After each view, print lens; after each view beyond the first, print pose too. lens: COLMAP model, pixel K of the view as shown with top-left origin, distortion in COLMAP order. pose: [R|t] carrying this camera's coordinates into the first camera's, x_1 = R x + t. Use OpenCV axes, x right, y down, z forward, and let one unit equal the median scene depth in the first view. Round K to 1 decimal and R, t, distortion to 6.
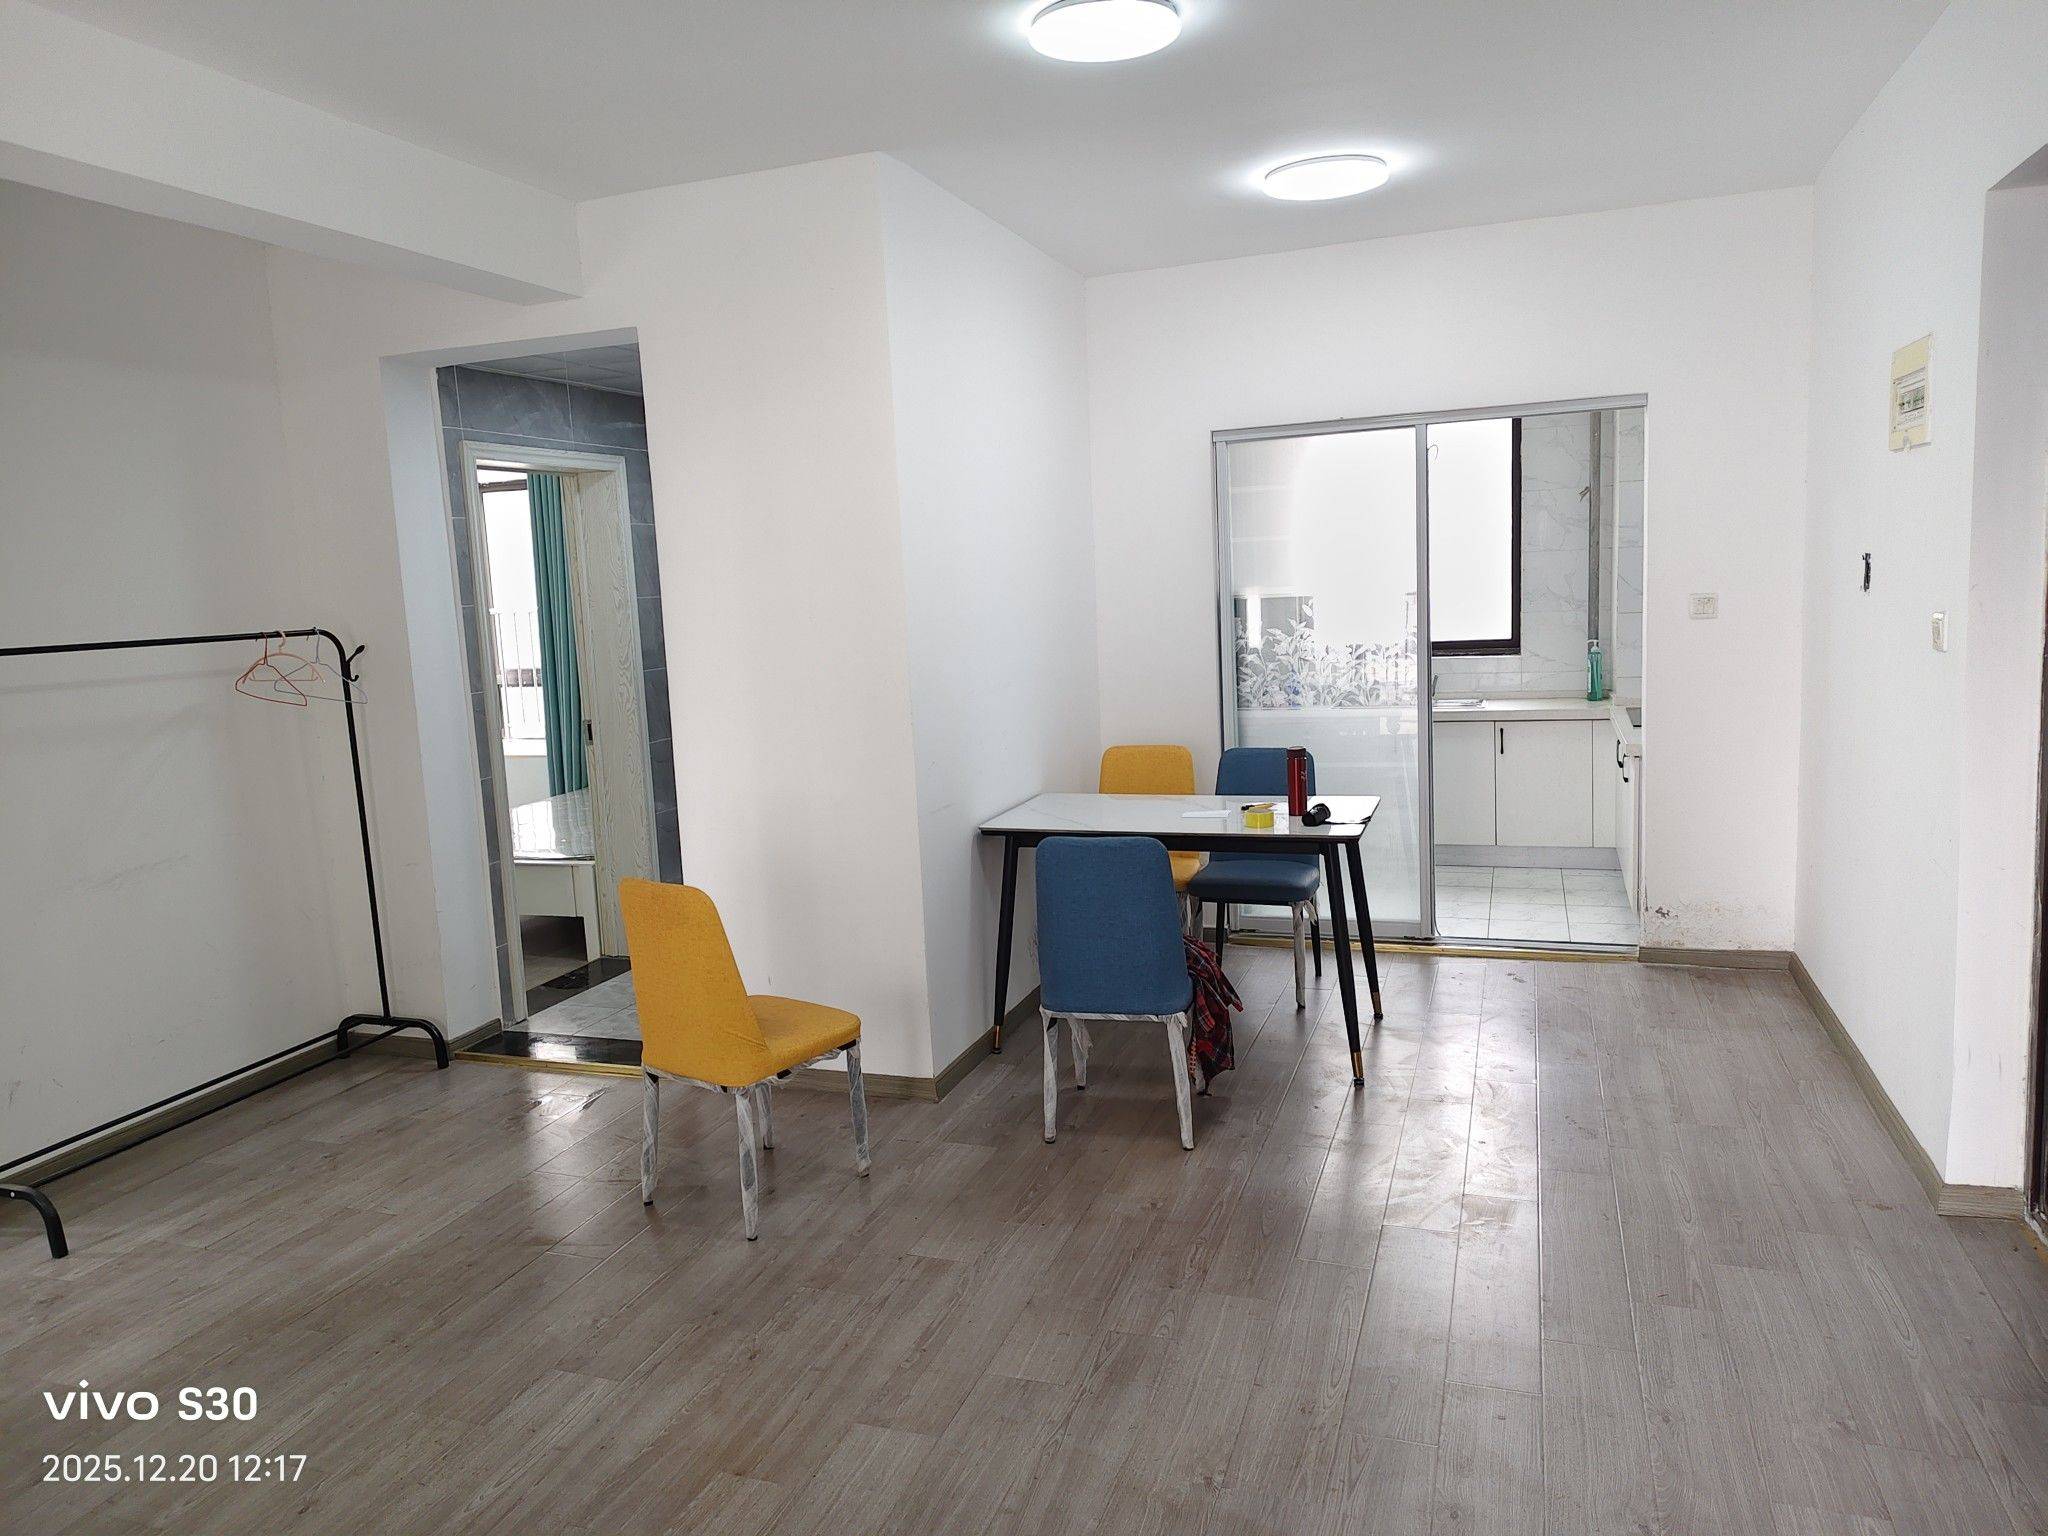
lens RADIAL K [[1410.5, 0, 1016.0], [0, 1410.5, 747.4], [0, 0, 1]] dist [0.044084, -0.047159]
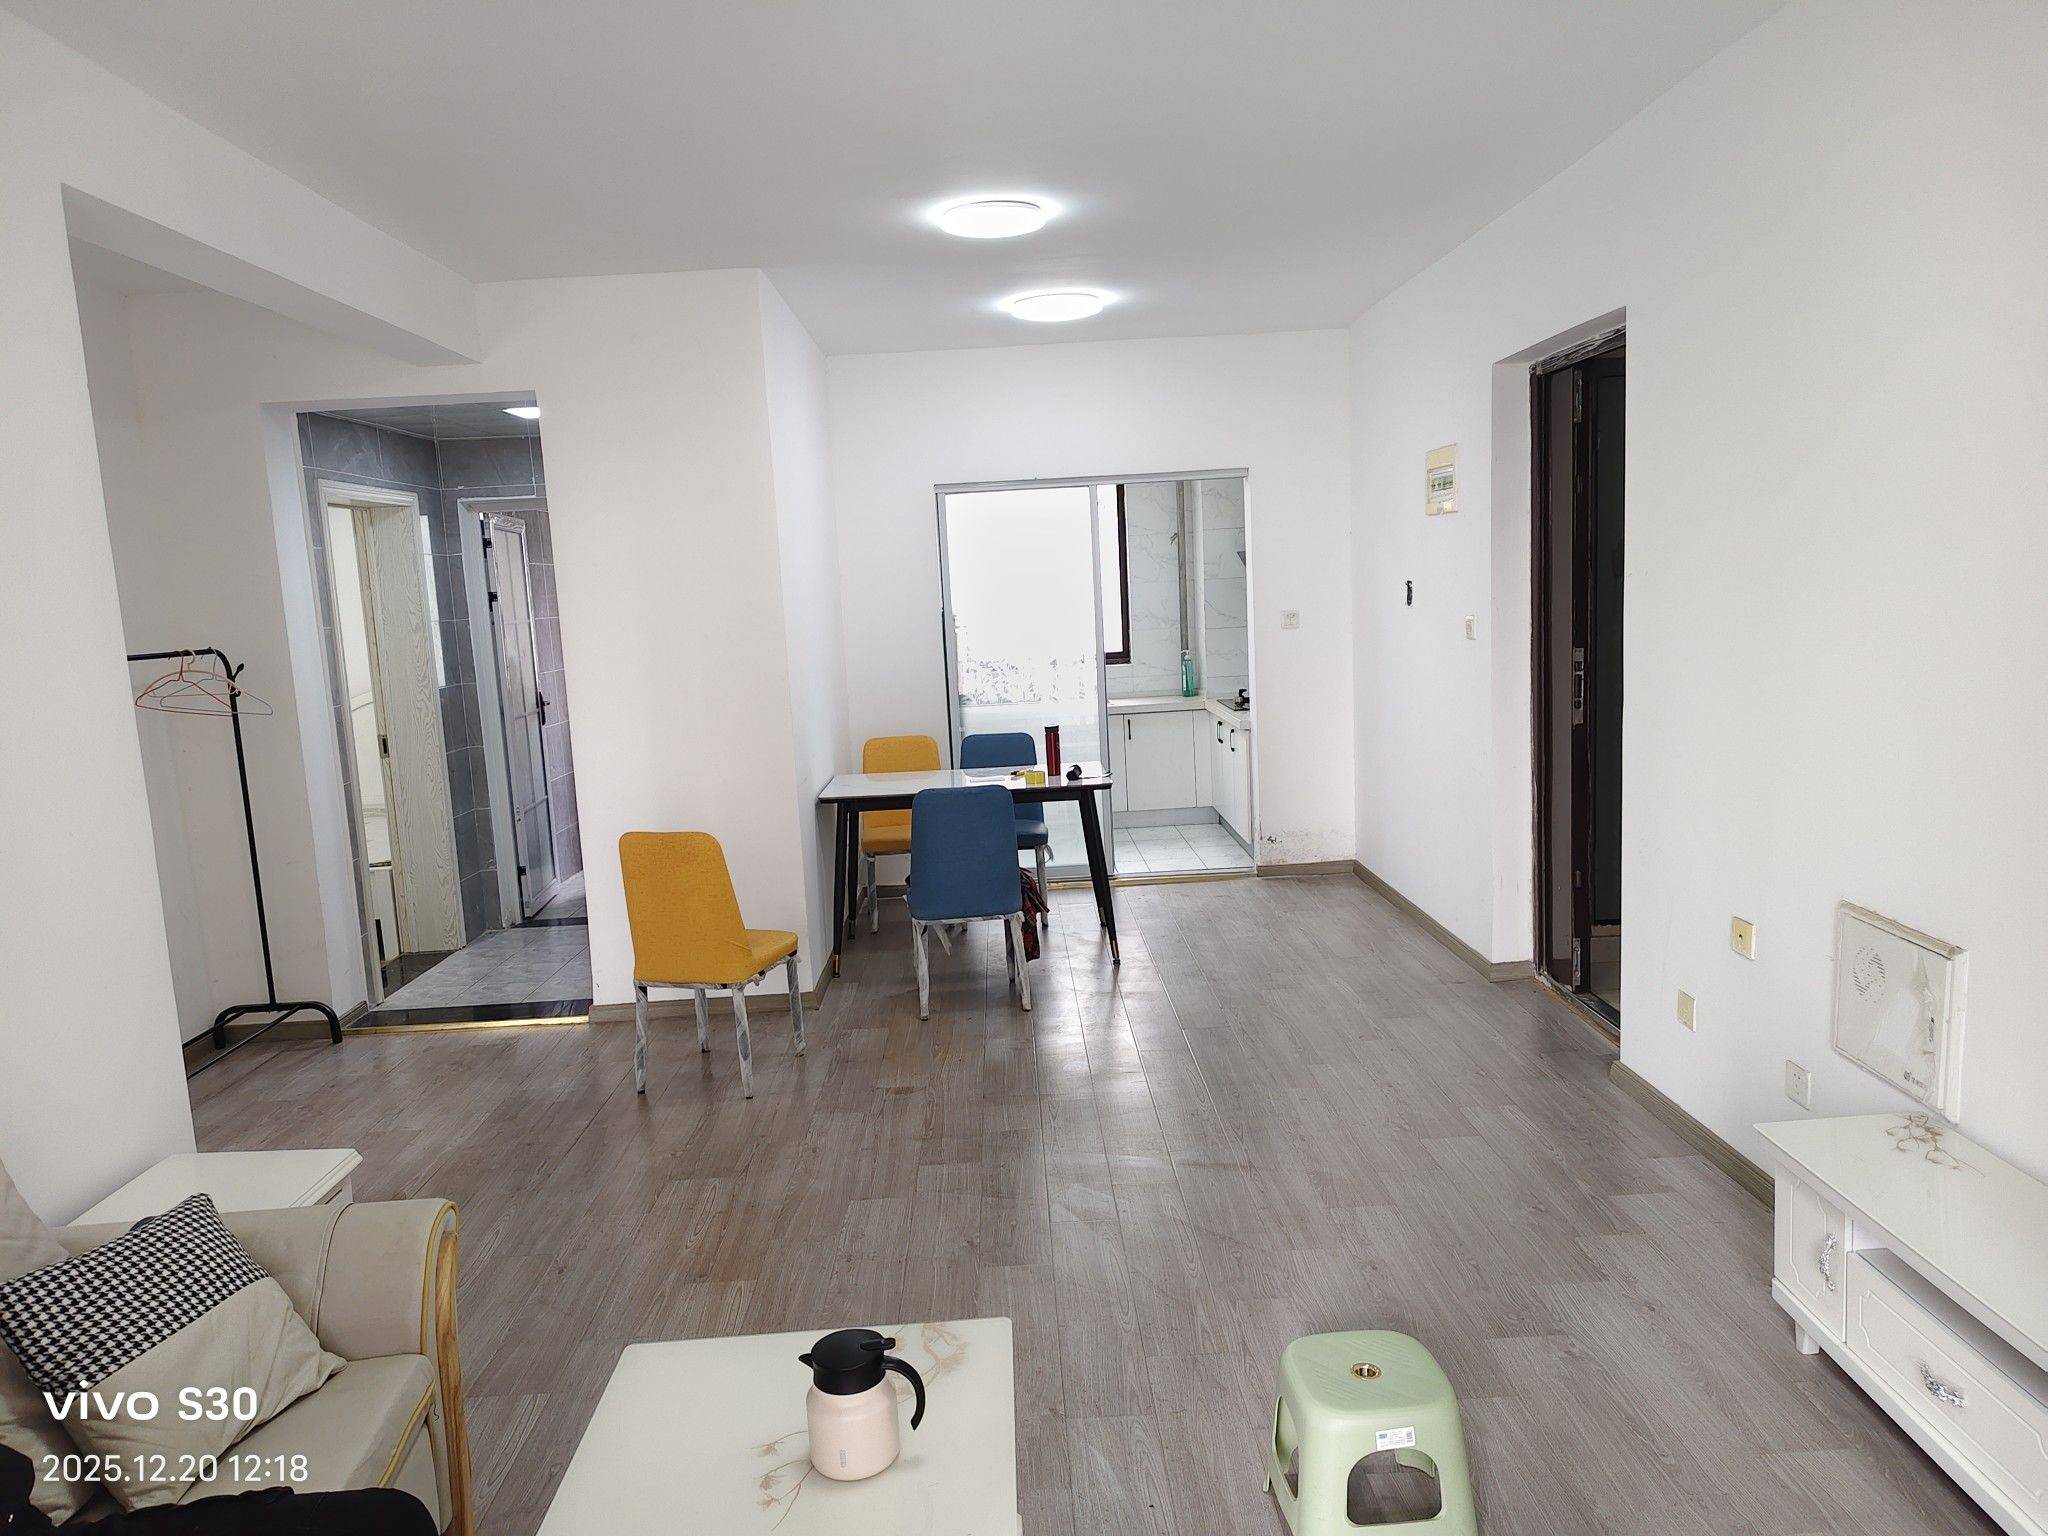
lens RADIAL K [[1410.5, 0, 1021.0], [0, 1410.5, 772.4], [0, 0, 1]] dist [0.044084, -0.047159]
pose [[0.934947, -0.046843, 0.351681, -0.296390], [0.049493, 0.998773, 0.001457, 0.040915], [-0.351318, 0.016043, 0.936119, -0.241716]]
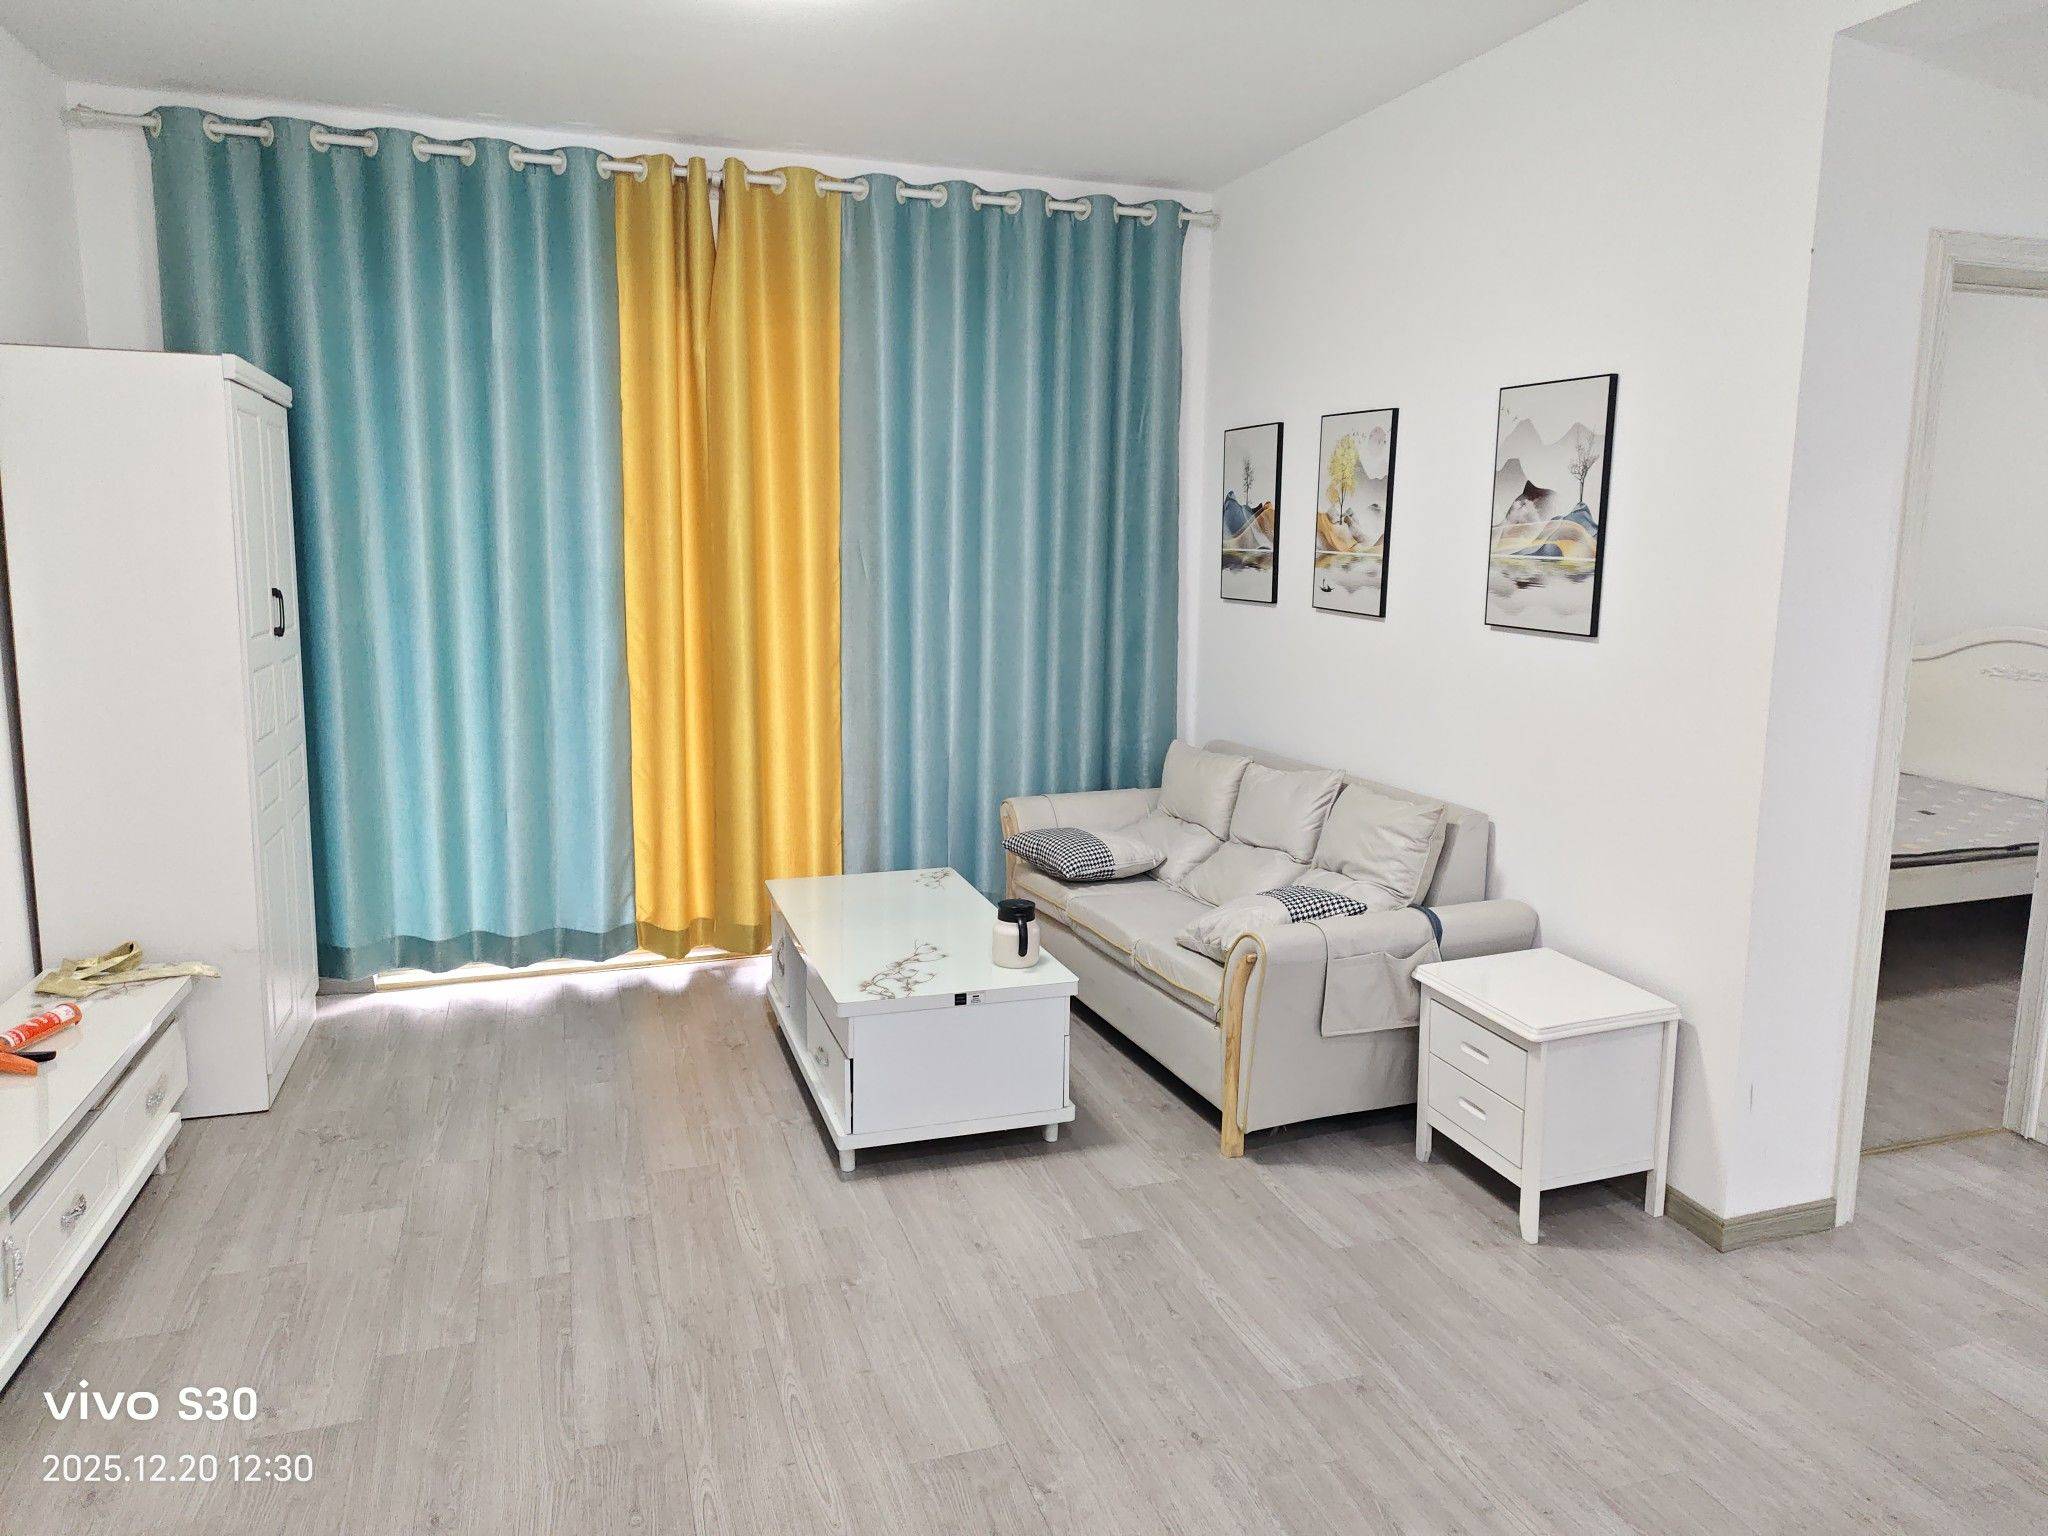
lens RADIAL K [[1410.5, 0, 1027.1], [0, 1410.5, 763.1], [0, 0, 1]] dist [0.044084, -0.047159]
pose [[-0.785742, 0.142100, -0.602011, 0.198381], [-0.041849, 0.958812, 0.280942, -0.093903], [0.617138, 0.245941, -0.747432, 0.777822]]
